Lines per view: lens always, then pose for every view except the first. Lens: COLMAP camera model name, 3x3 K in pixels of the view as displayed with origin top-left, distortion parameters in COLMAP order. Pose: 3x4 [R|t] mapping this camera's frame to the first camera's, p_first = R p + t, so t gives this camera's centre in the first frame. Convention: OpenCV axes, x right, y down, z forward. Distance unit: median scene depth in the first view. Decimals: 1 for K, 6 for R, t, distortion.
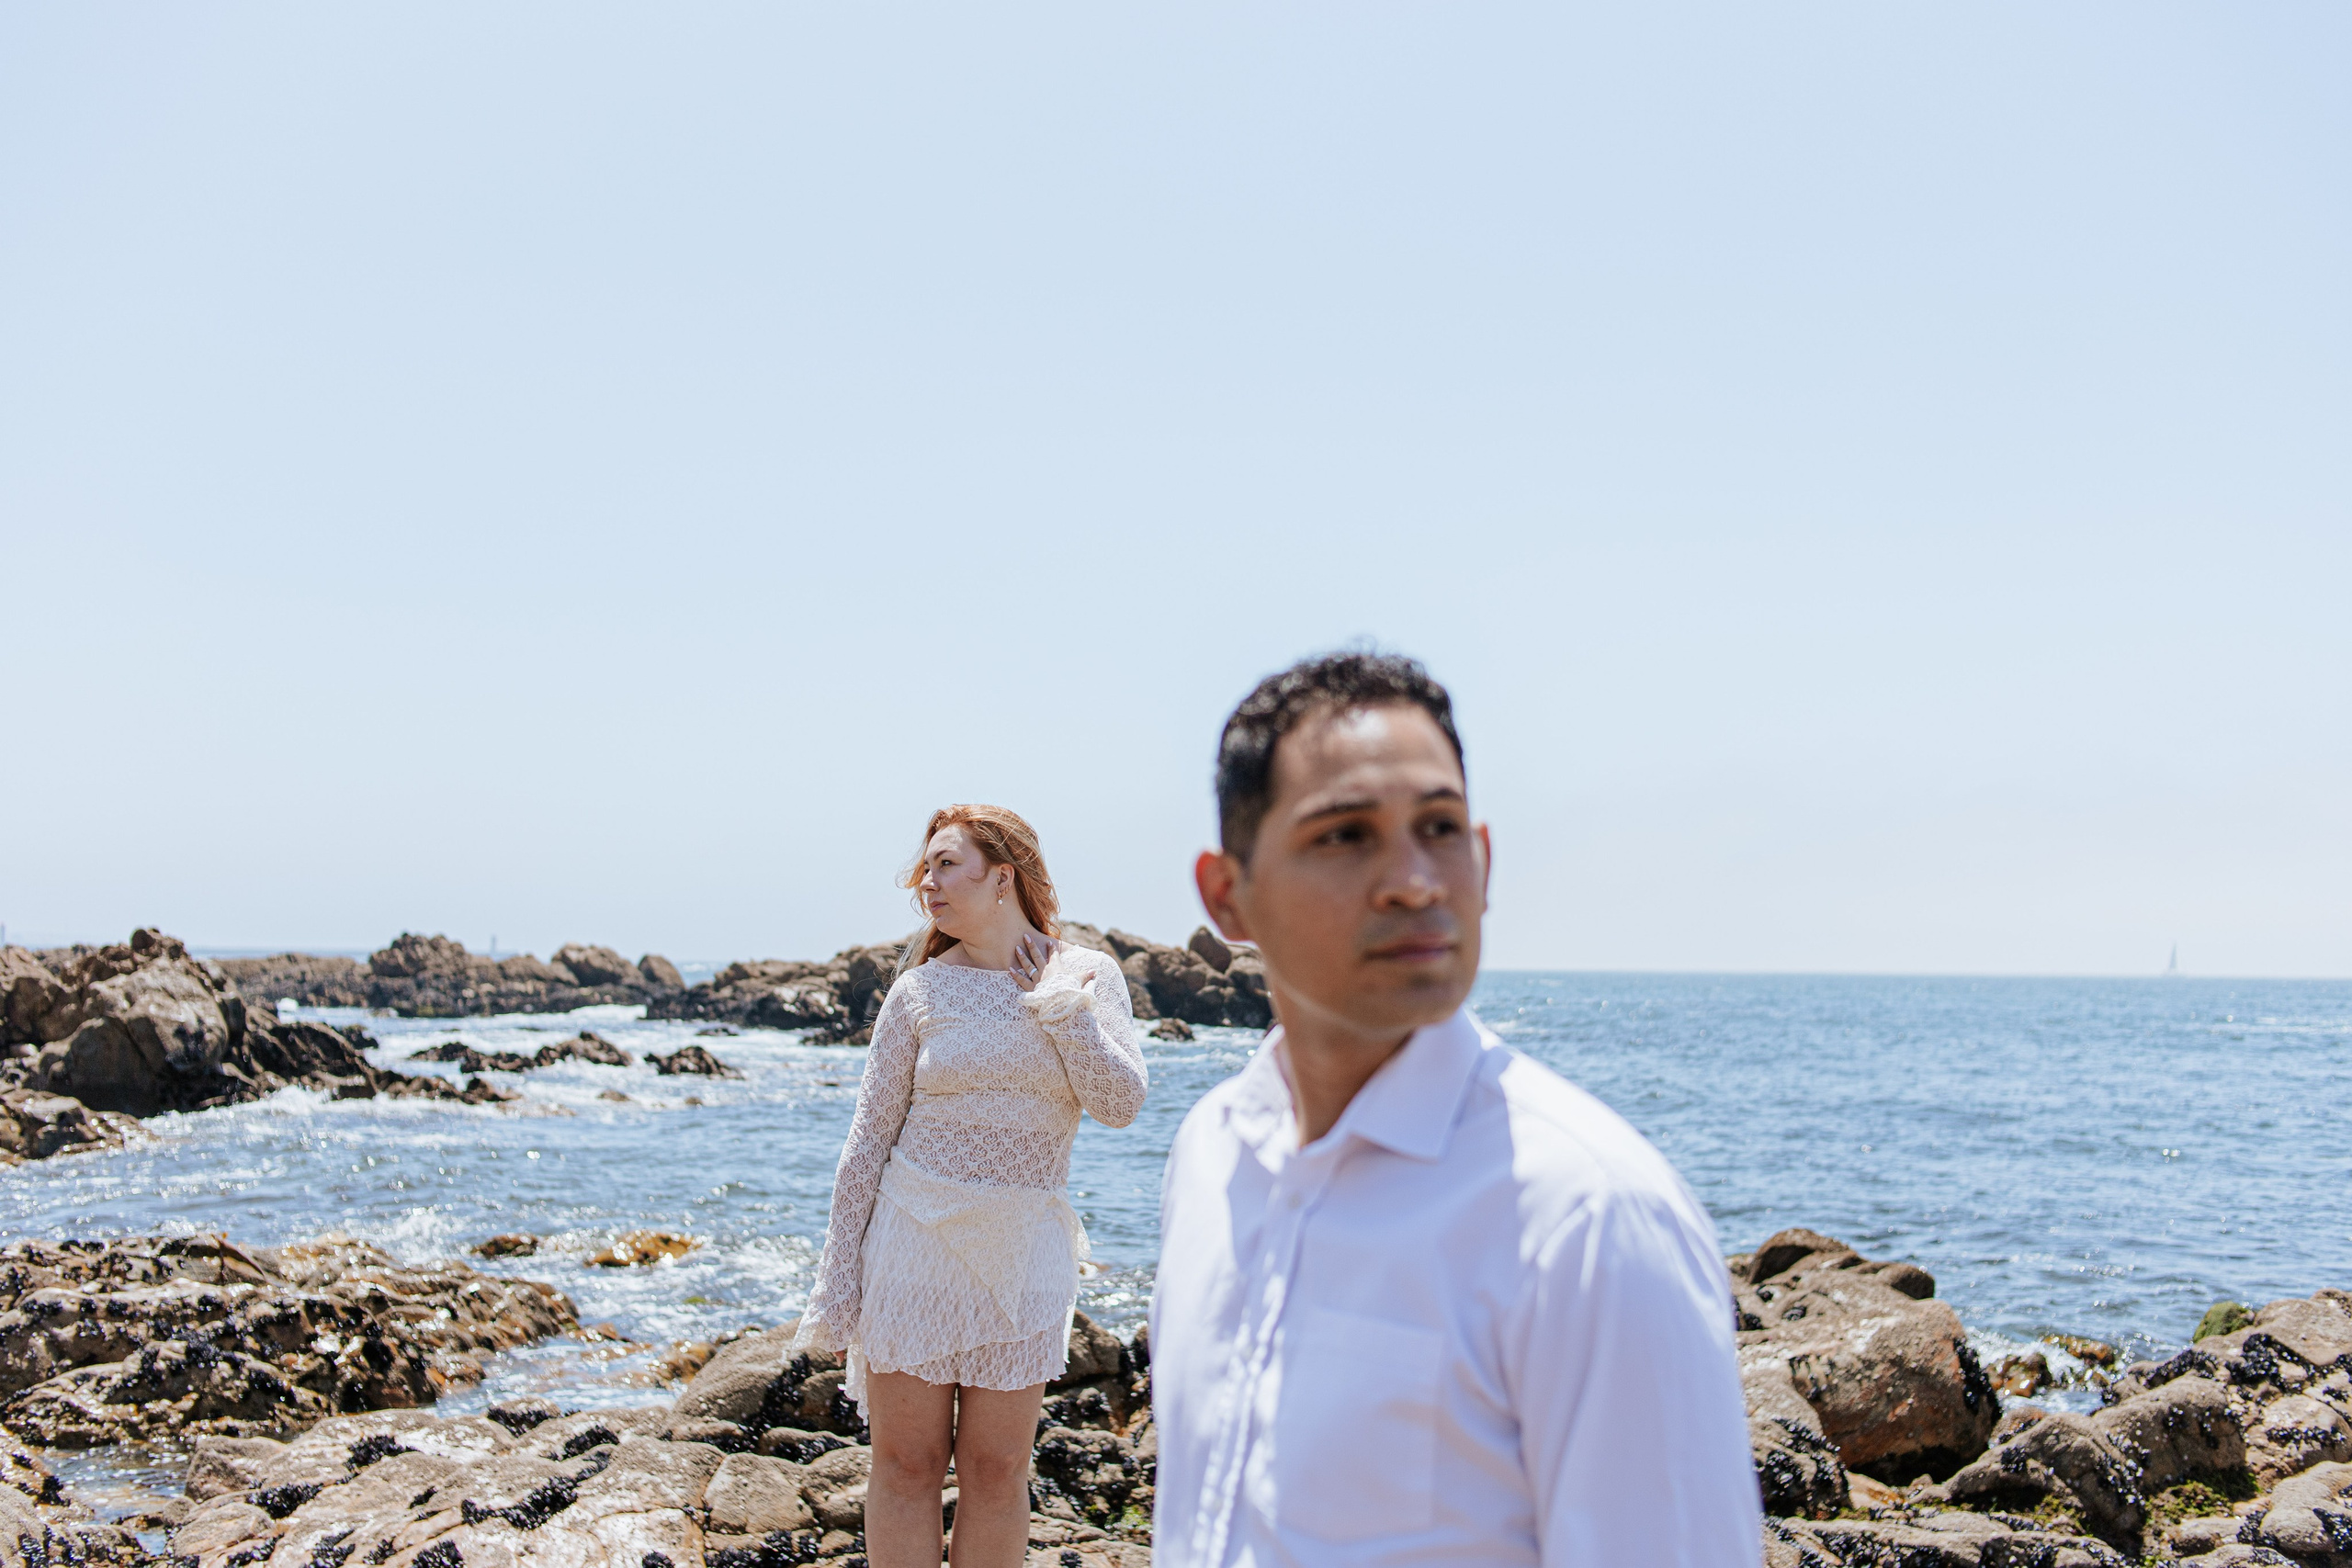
lens RADIAL K [[2265.1, 0, 1184.8], [0, 2265.1, 780.5], [0, 0, 1]] dist [-0.081810, 0.000000]
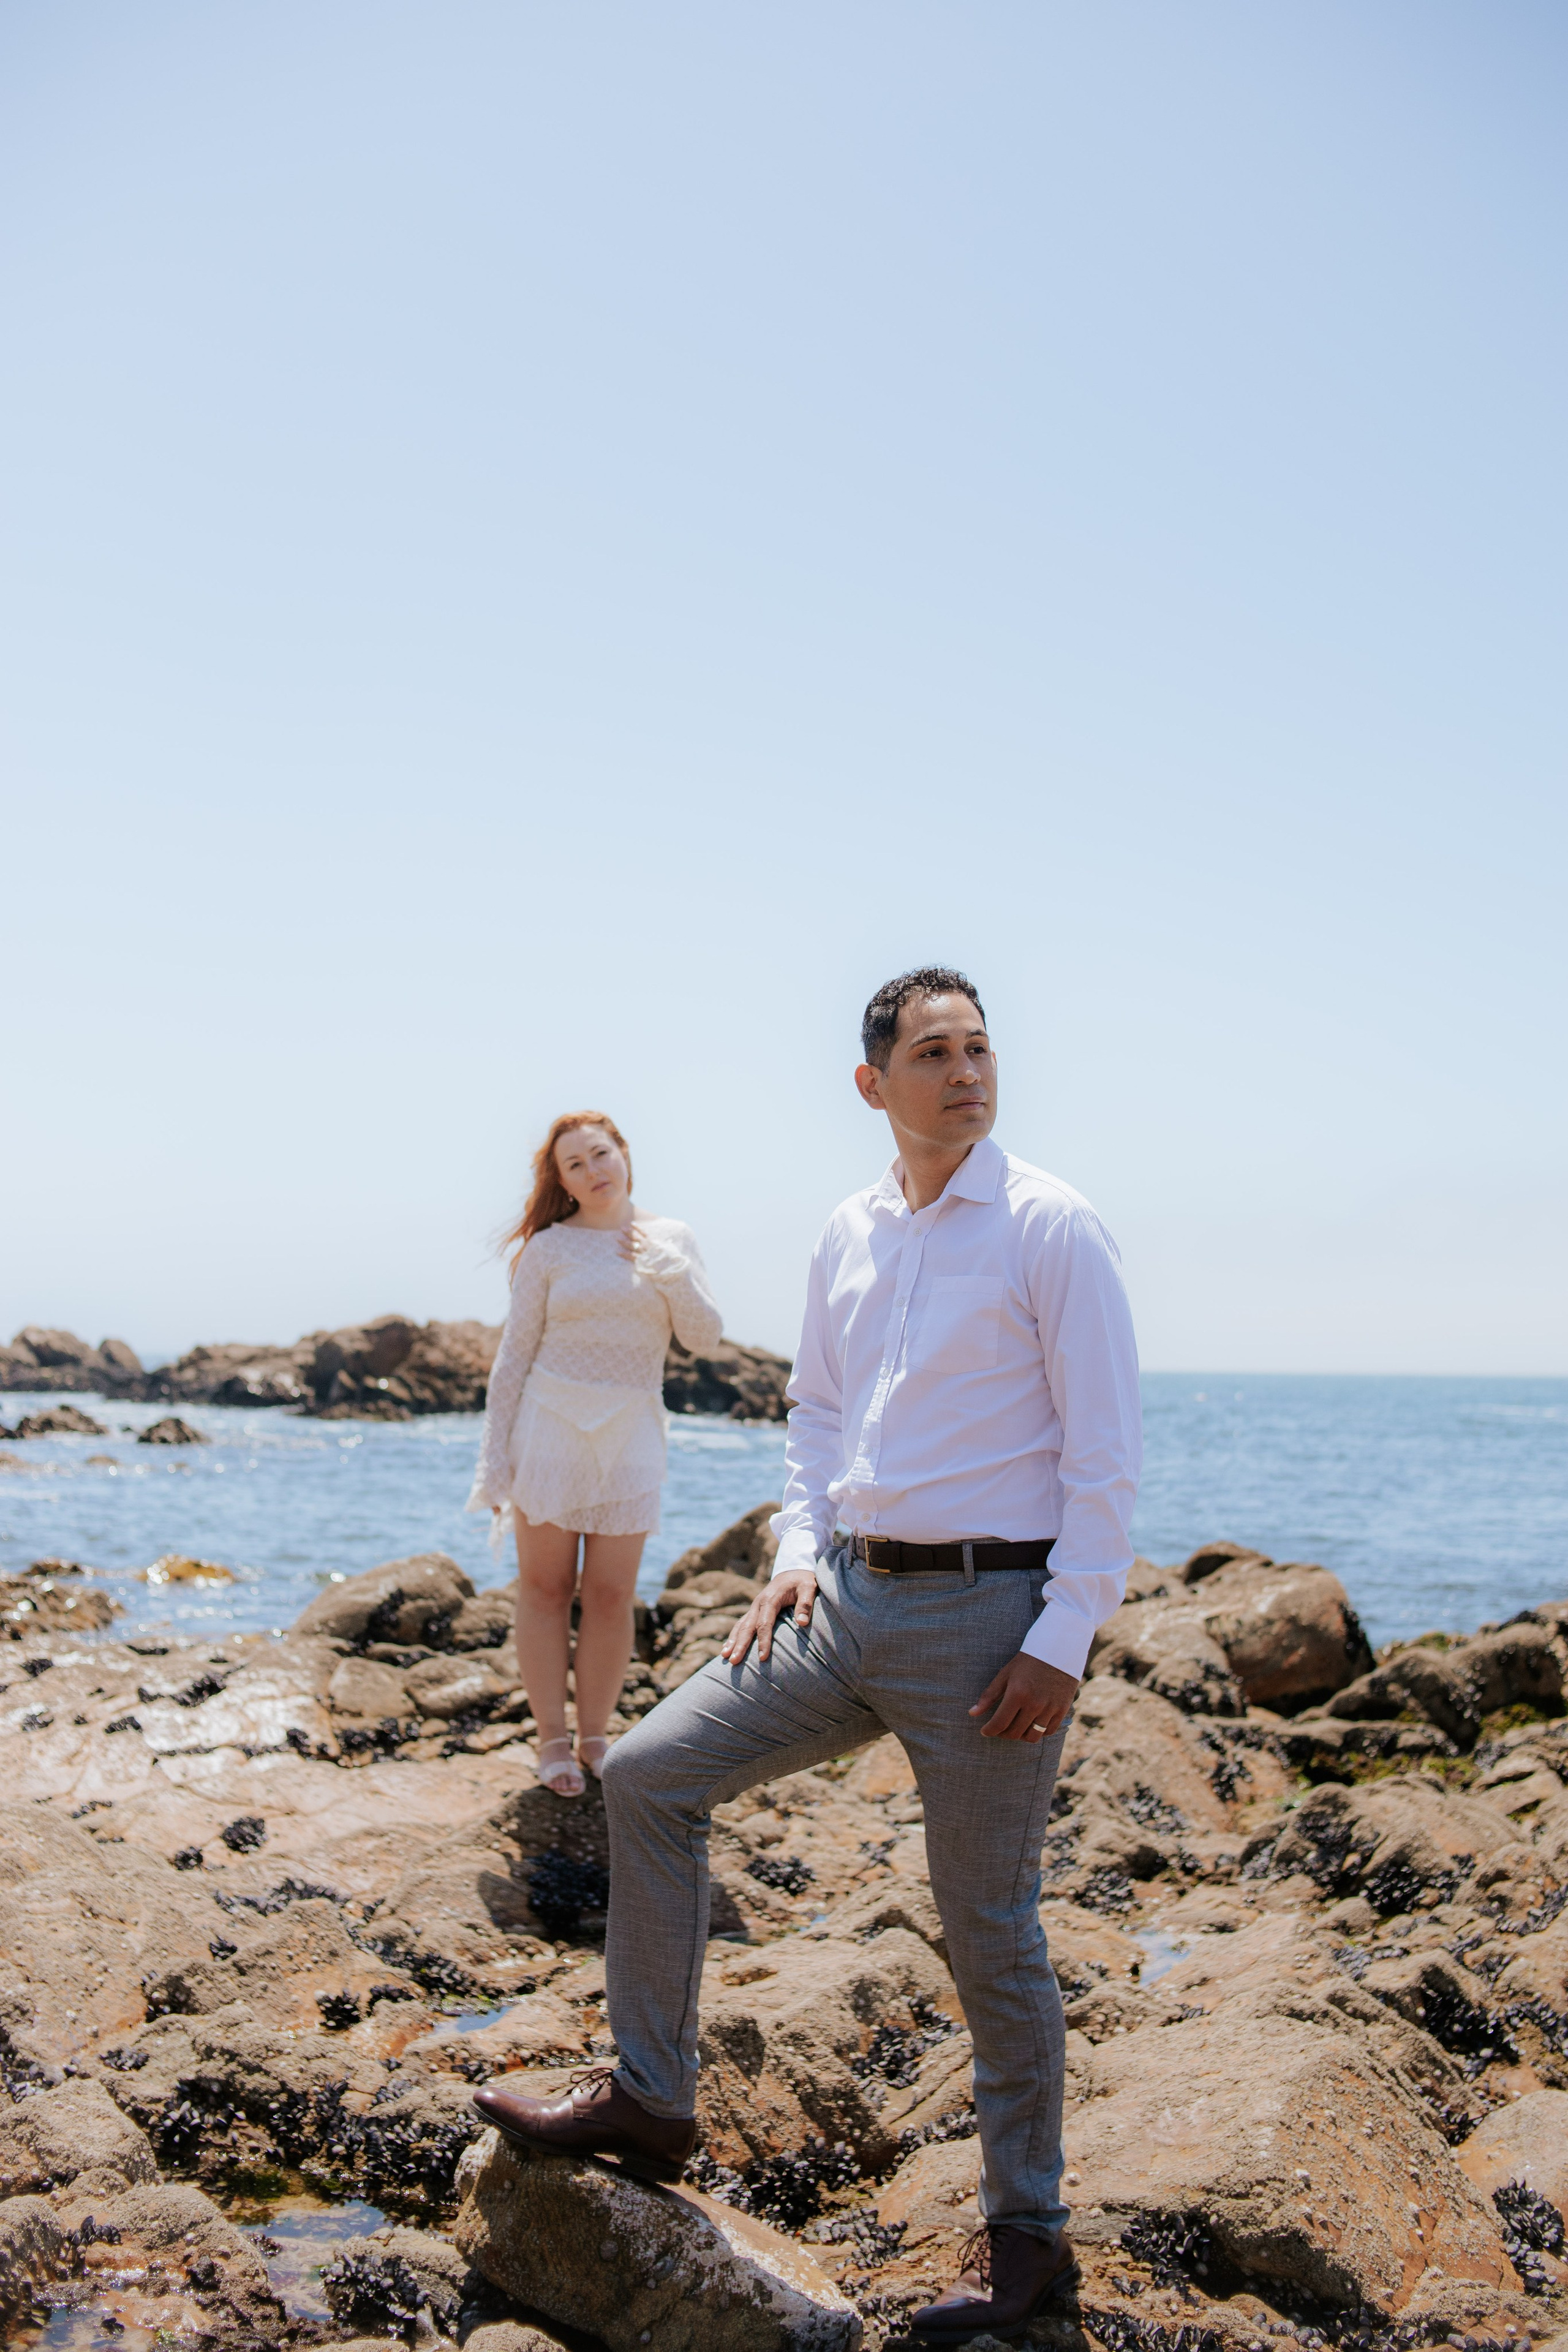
lens RADIAL K [[2253.9, 0, 776.2], [0, 2253.9, 1173.9], [0, 0, 1]] dist [-0.217409, 0.000000]
pose [[0.998265, 0.016574, 0.056492, -0.035262], [-0.016629, 0.999862, 0.000494, 0.025948], [-0.056476, -0.001433, 0.998403, -0.198705]]
